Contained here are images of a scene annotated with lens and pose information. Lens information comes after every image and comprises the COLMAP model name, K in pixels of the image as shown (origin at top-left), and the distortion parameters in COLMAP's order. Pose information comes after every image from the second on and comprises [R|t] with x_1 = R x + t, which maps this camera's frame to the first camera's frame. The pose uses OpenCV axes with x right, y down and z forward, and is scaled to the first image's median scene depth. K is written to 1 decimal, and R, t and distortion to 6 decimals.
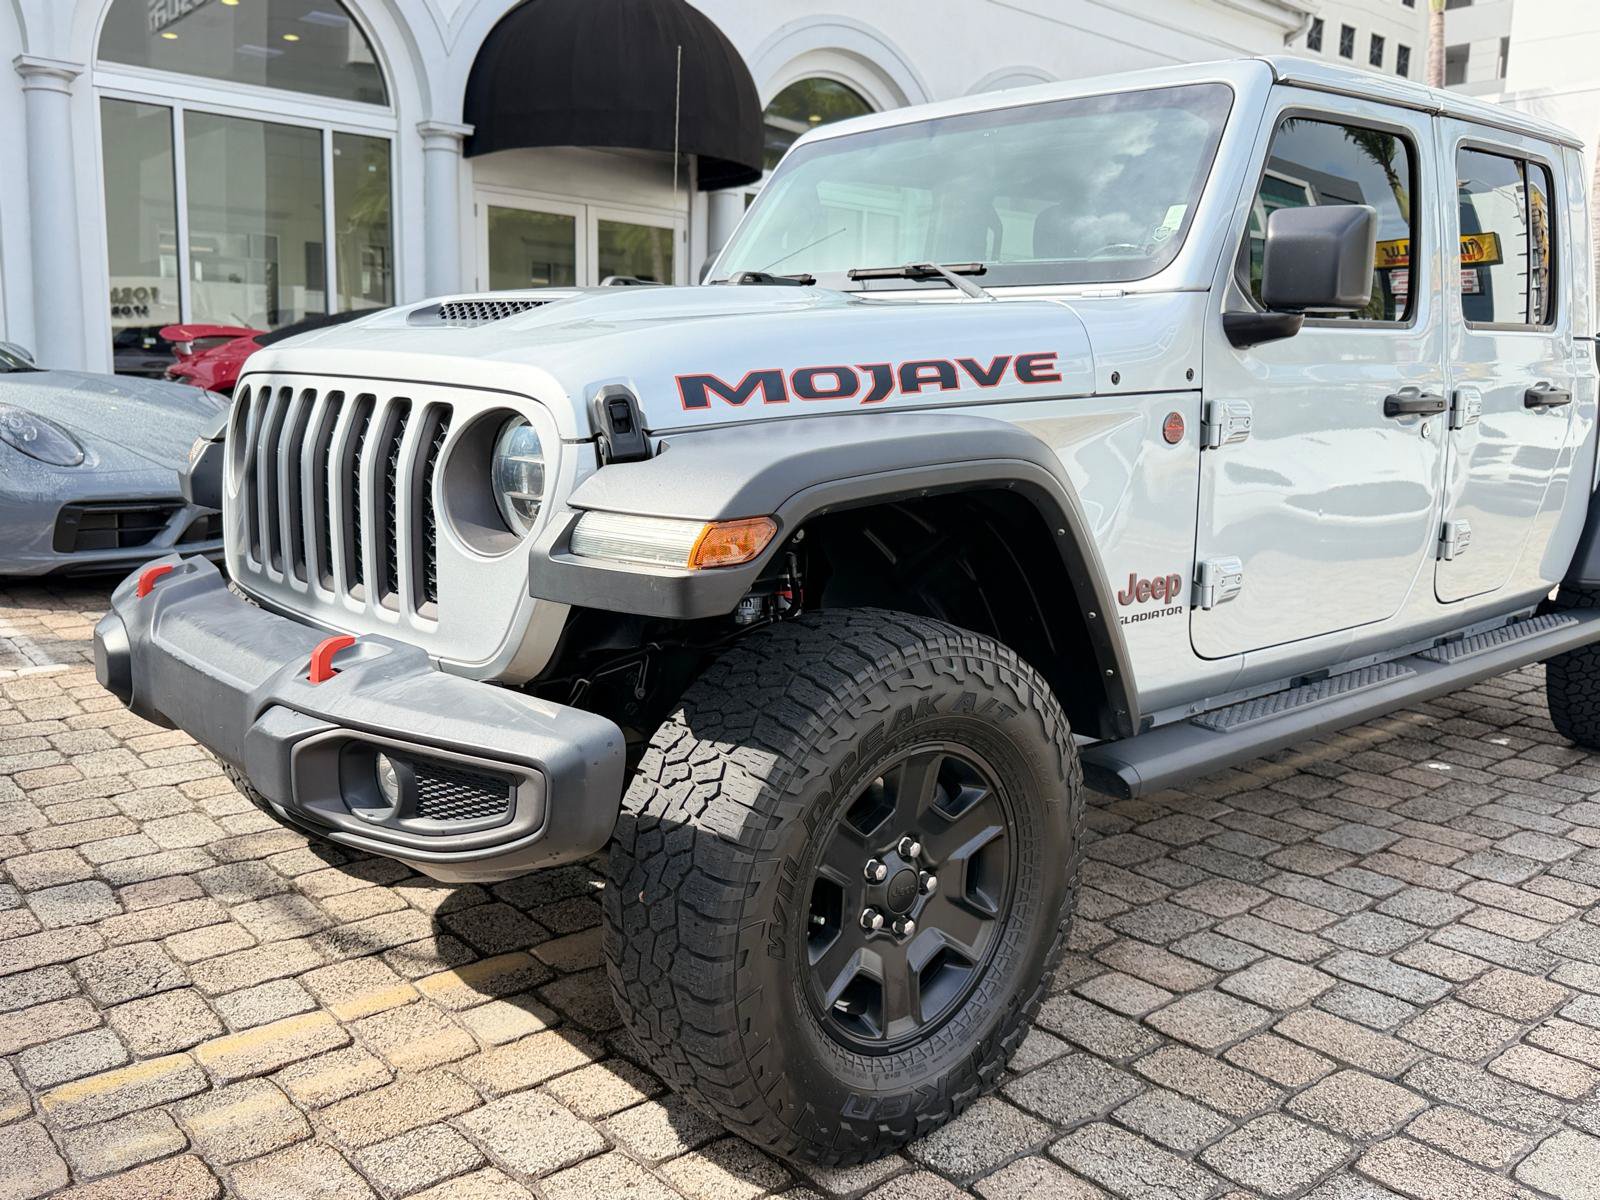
lens RADIAL K [[1373.2, 0, 800.0], [0, 1373.2, 600.0], [0, 0, 1]] dist [0.011496, 0.010162]
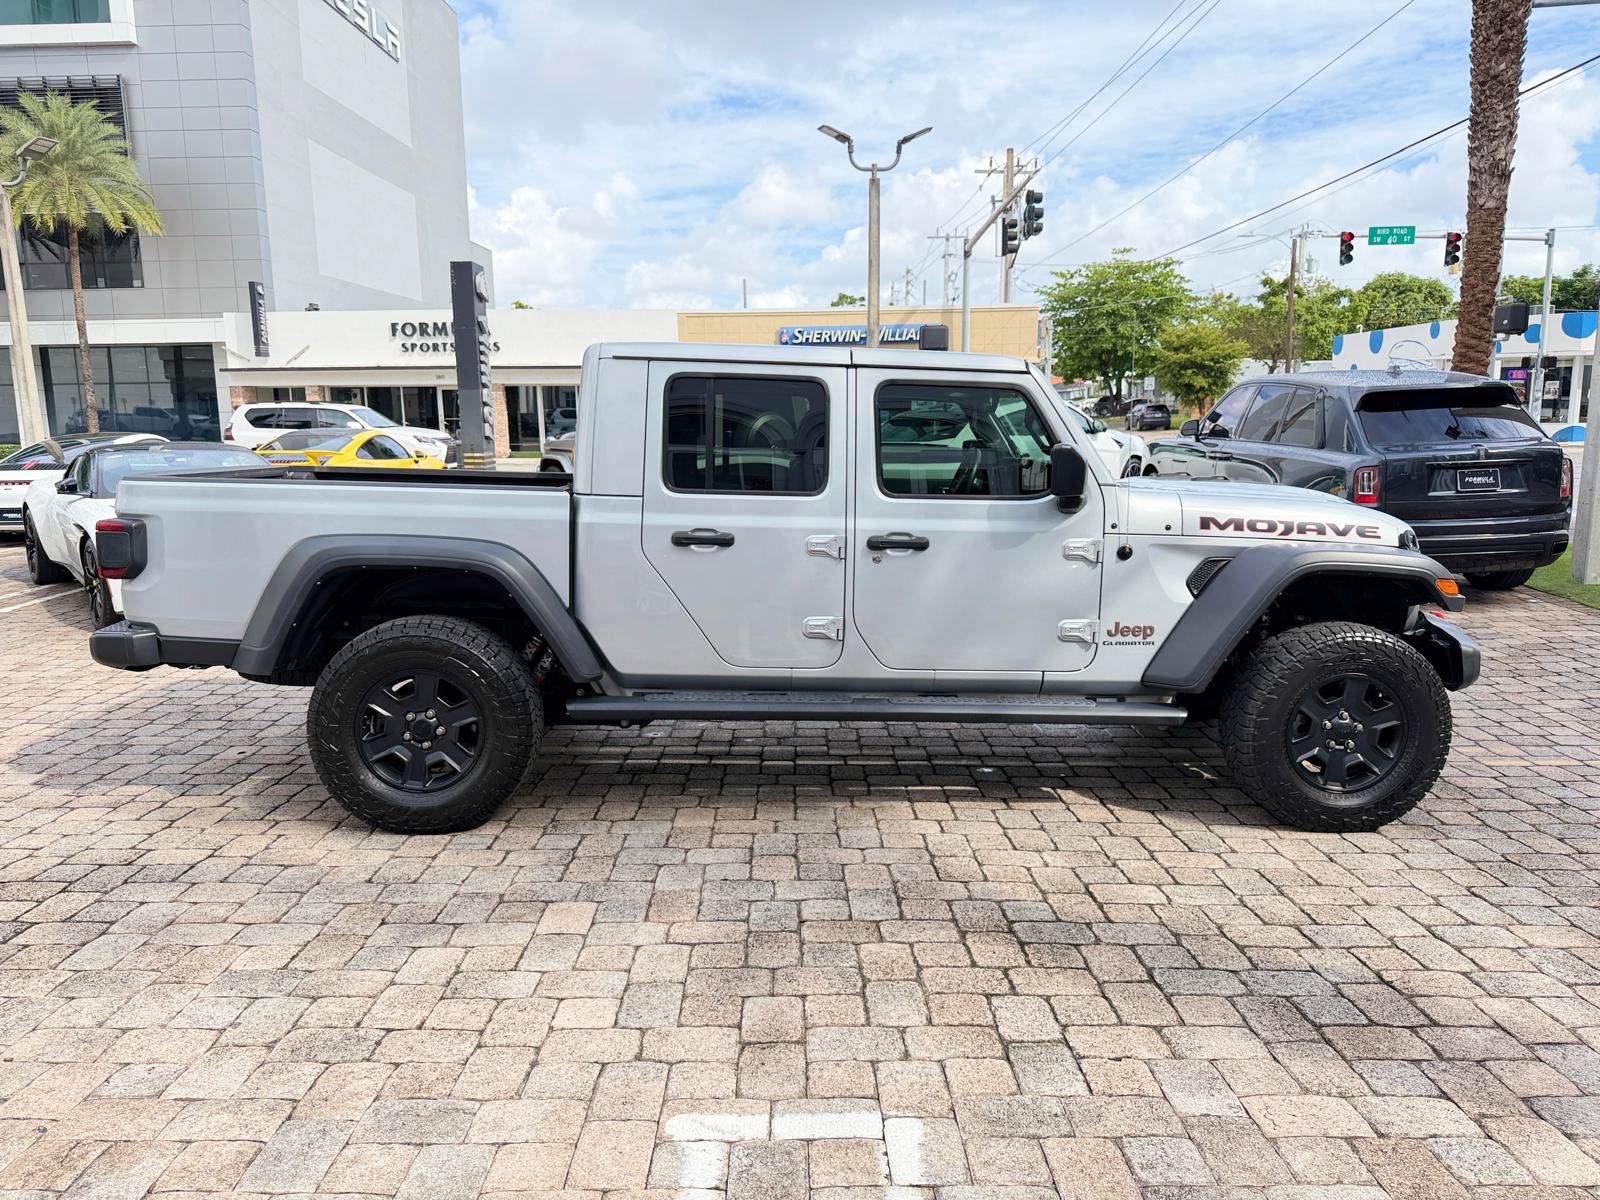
lens RADIAL K [[1132.6, 0, 806.7], [0, 1132.6, 596.8], [0, 0, 1]] dist [0.075128, -0.102088]
pose [[-0.769206, -0.119906, 0.627650, -0.815232], [0.090020, 0.952107, 0.292213, -0.665229], [-0.632628, 0.281273, -0.721572, 2.877817]]
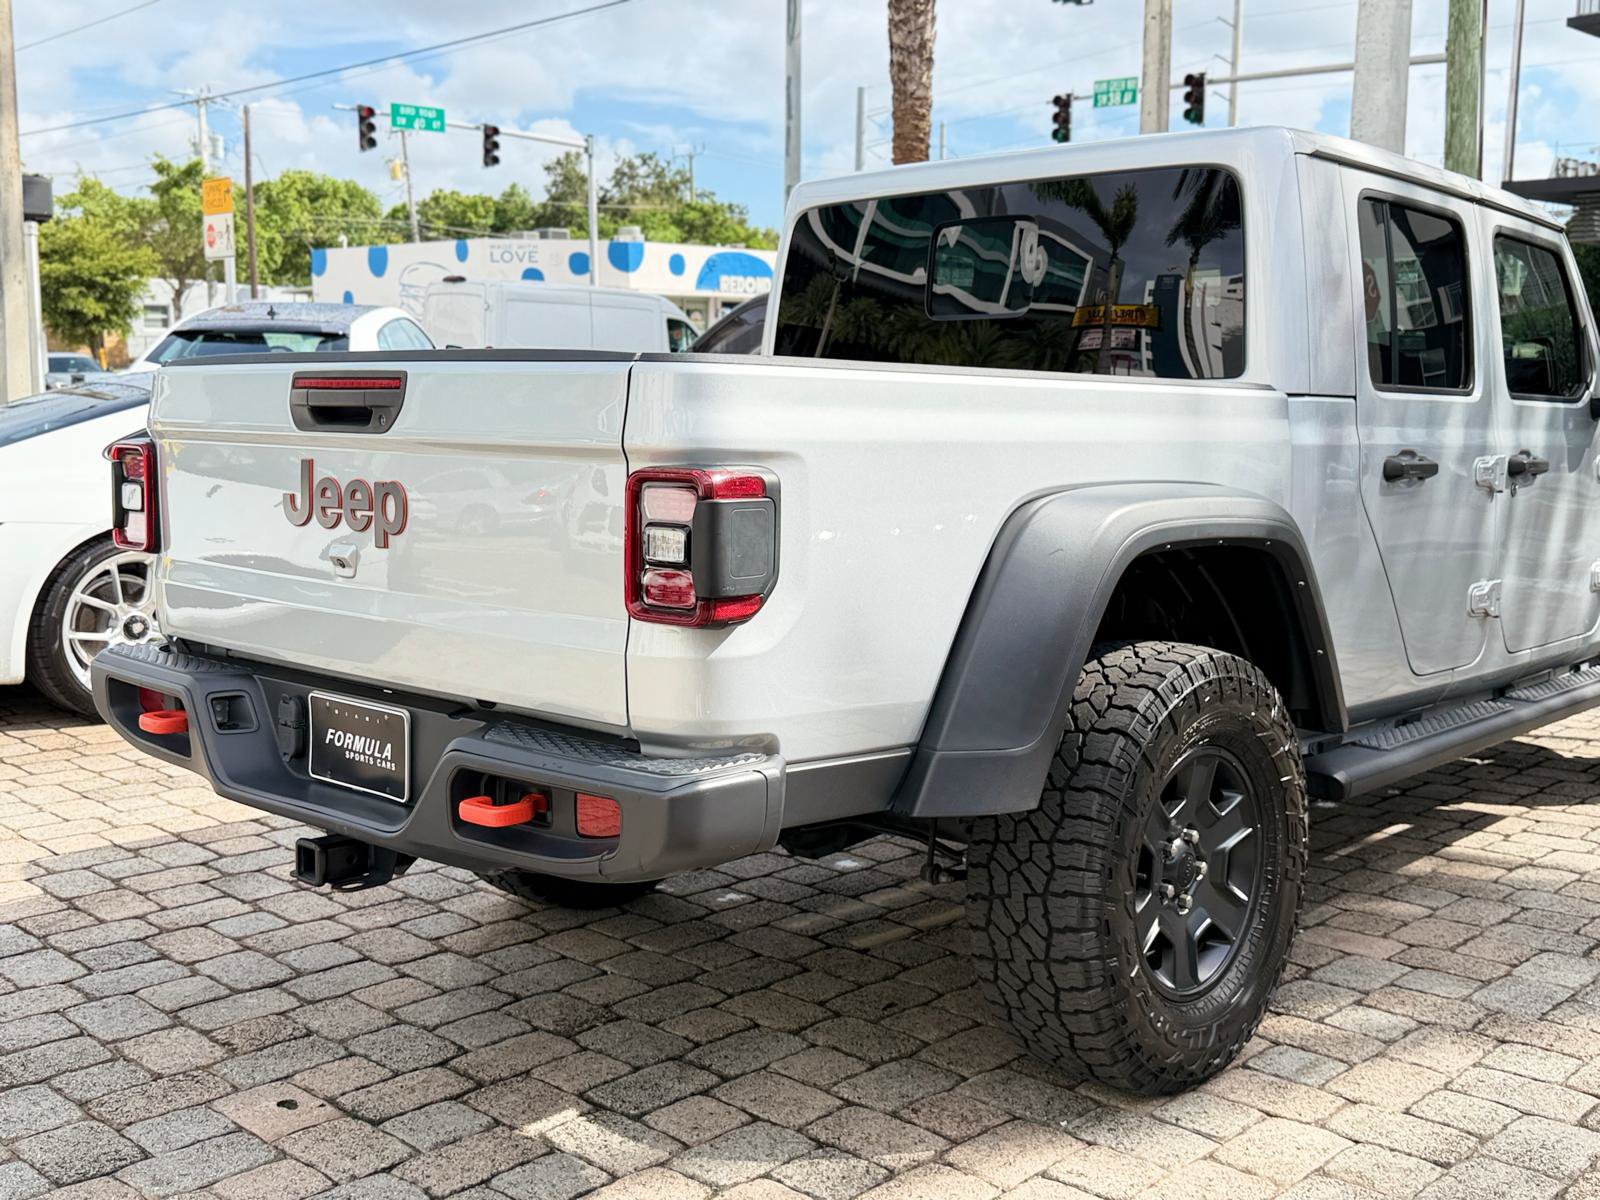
lens RADIAL K [[1656.6, 0, 803.3], [0, 1656.6, 583.4], [0, 0, 1]] dist [0.195093, -0.446740]
pose [[-0.994617, -0.018695, -0.101922, 0.961555], [-0.046999, 0.957990, 0.282925, -0.578690], [0.092350, 0.286192, -0.953711, 3.145686]]
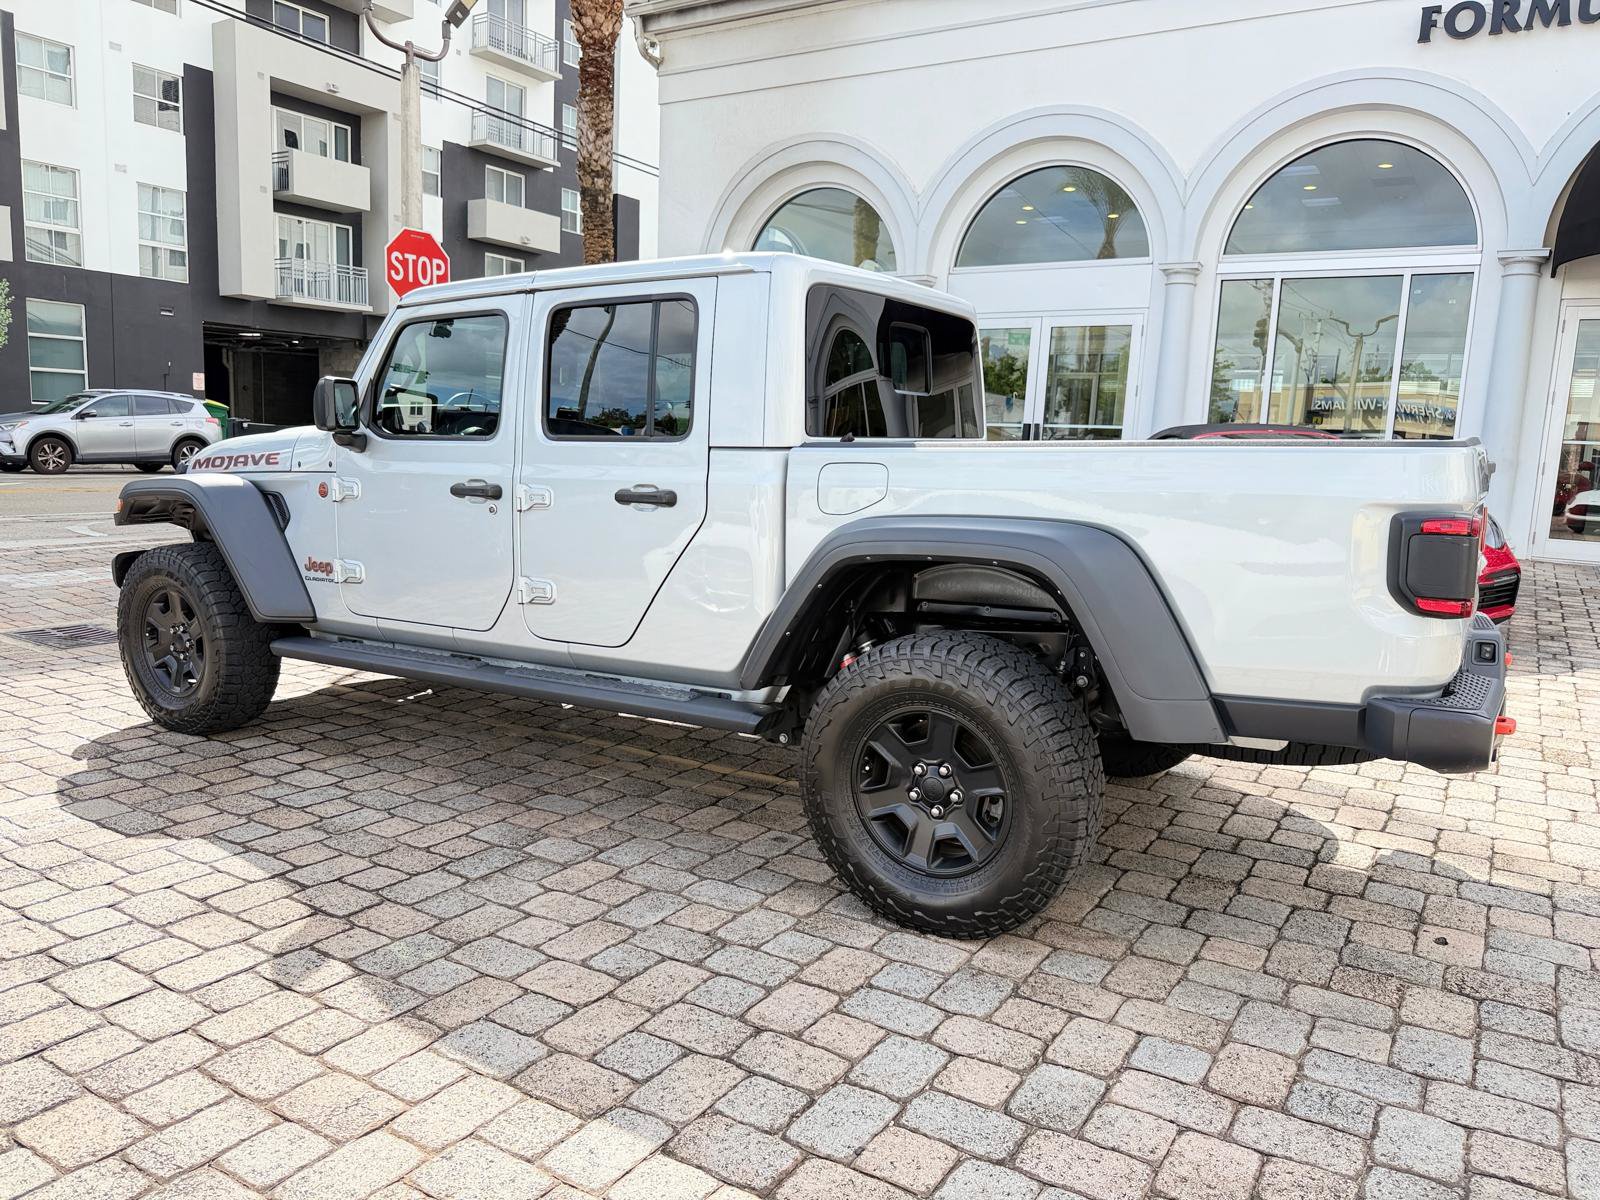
lens RADIAL K [[1136.6, 0, 803.8], [0, 1136.6, 601.8], [0, 0, 1]] dist [0.039496, -0.047793]
pose [[0.301992, 0.128425, -0.944621, 2.040309], [-0.182042, 0.980419, 0.075094, -0.211111], [0.935768, 0.149282, 0.319457, 1.103018]]
